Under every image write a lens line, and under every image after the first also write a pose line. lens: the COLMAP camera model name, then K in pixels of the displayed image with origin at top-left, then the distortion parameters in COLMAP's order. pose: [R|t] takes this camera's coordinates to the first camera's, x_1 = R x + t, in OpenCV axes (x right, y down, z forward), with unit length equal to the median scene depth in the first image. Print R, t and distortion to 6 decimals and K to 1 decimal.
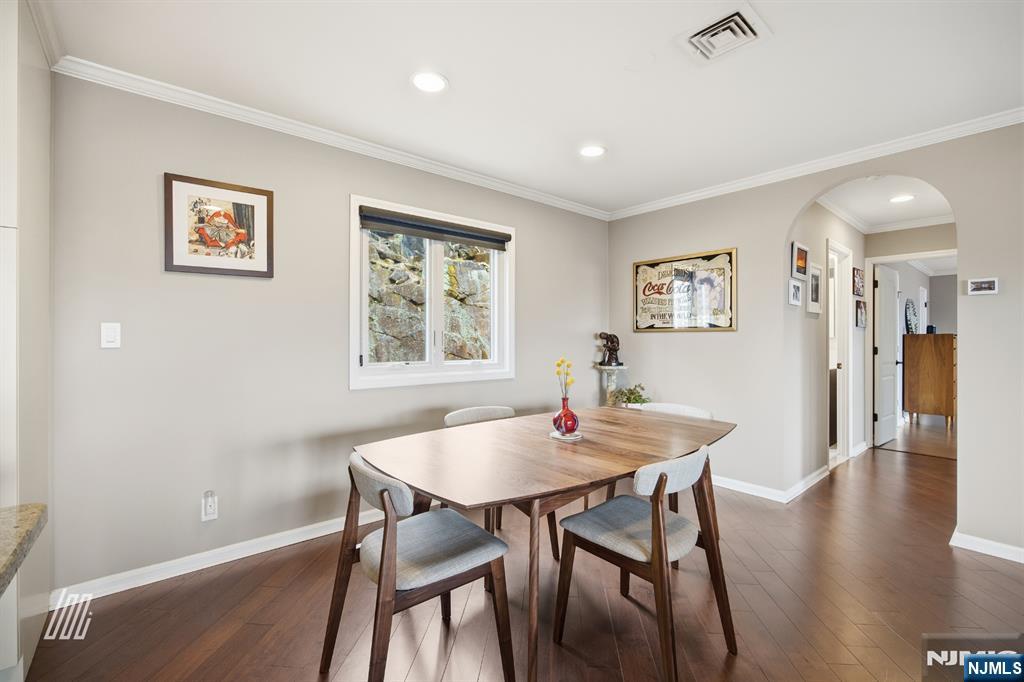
lens RADIAL K [[448.3, 0, 515.0], [0, 448.3, 340.3], [0, 0, 1]] dist [-0.028716, 0.012372]
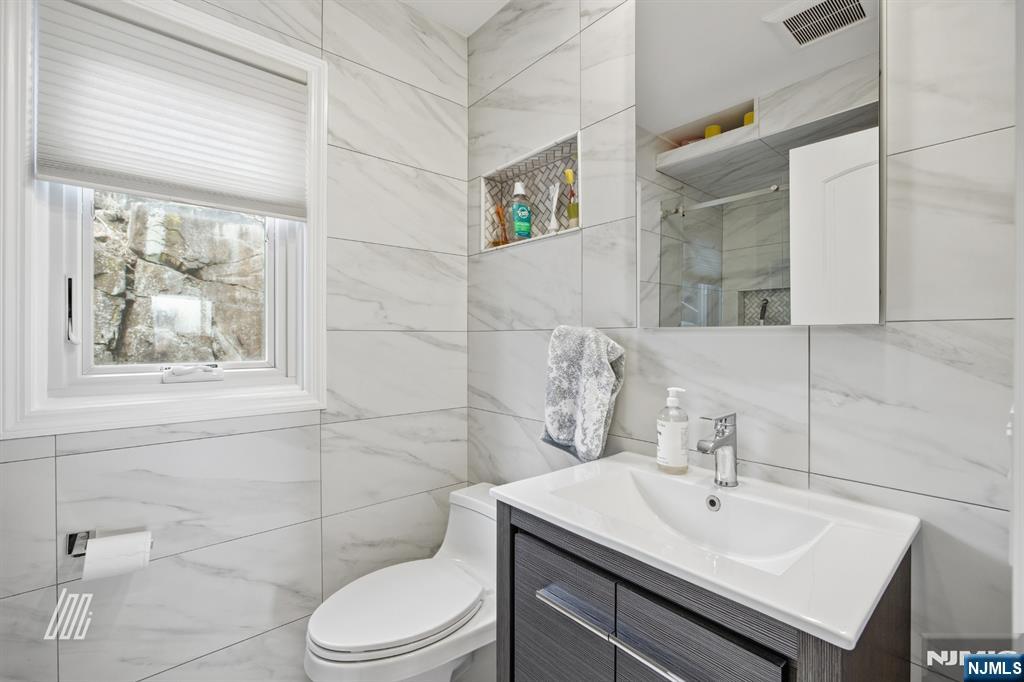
lens RADIAL K [[448.3, 0, 515.0], [0, 448.3, 340.3], [0, 0, 1]] dist [-0.028716, 0.012372]
pose [[0.999888, 0.000074, 0.014943, 0.291135], [-0.000045, 0.999998, -0.001931, -0.000203], [-0.014943, 0.001930, 0.999886, 0.420636]]
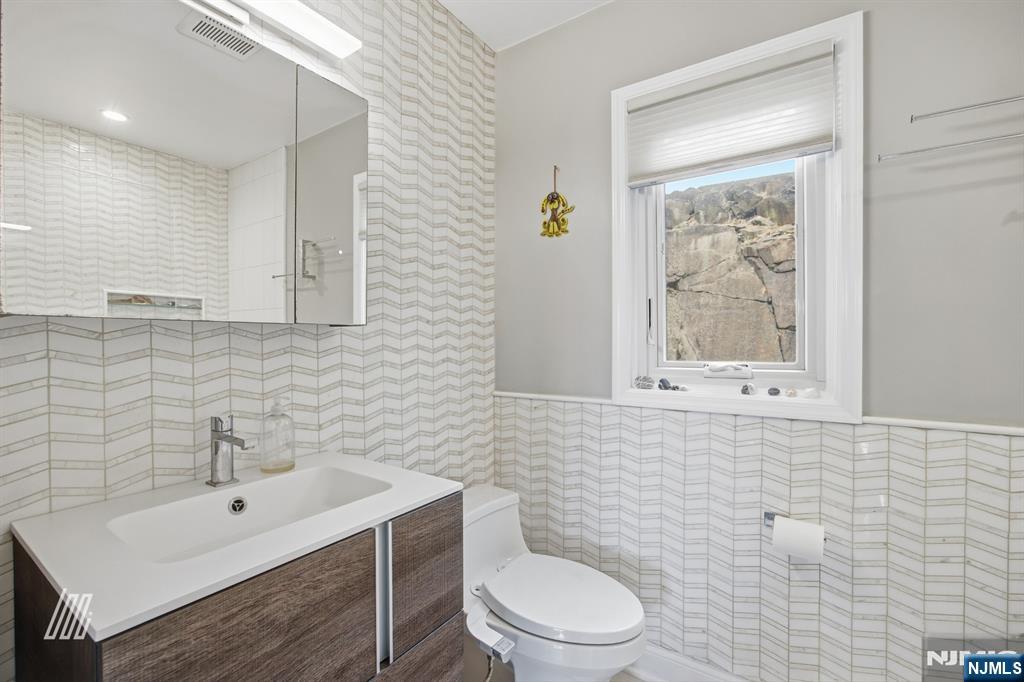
lens RADIAL K [[448.3, 0, 515.0], [0, 448.3, 340.3], [0, 0, 1]] dist [-0.028716, 0.012372]
pose [[0.266570, -0.002406, -0.963812, 0.487004], [-0.004633, 0.999982, -0.003777, 0.000089], [0.963804, 0.005472, 0.266555, 0.580090]]
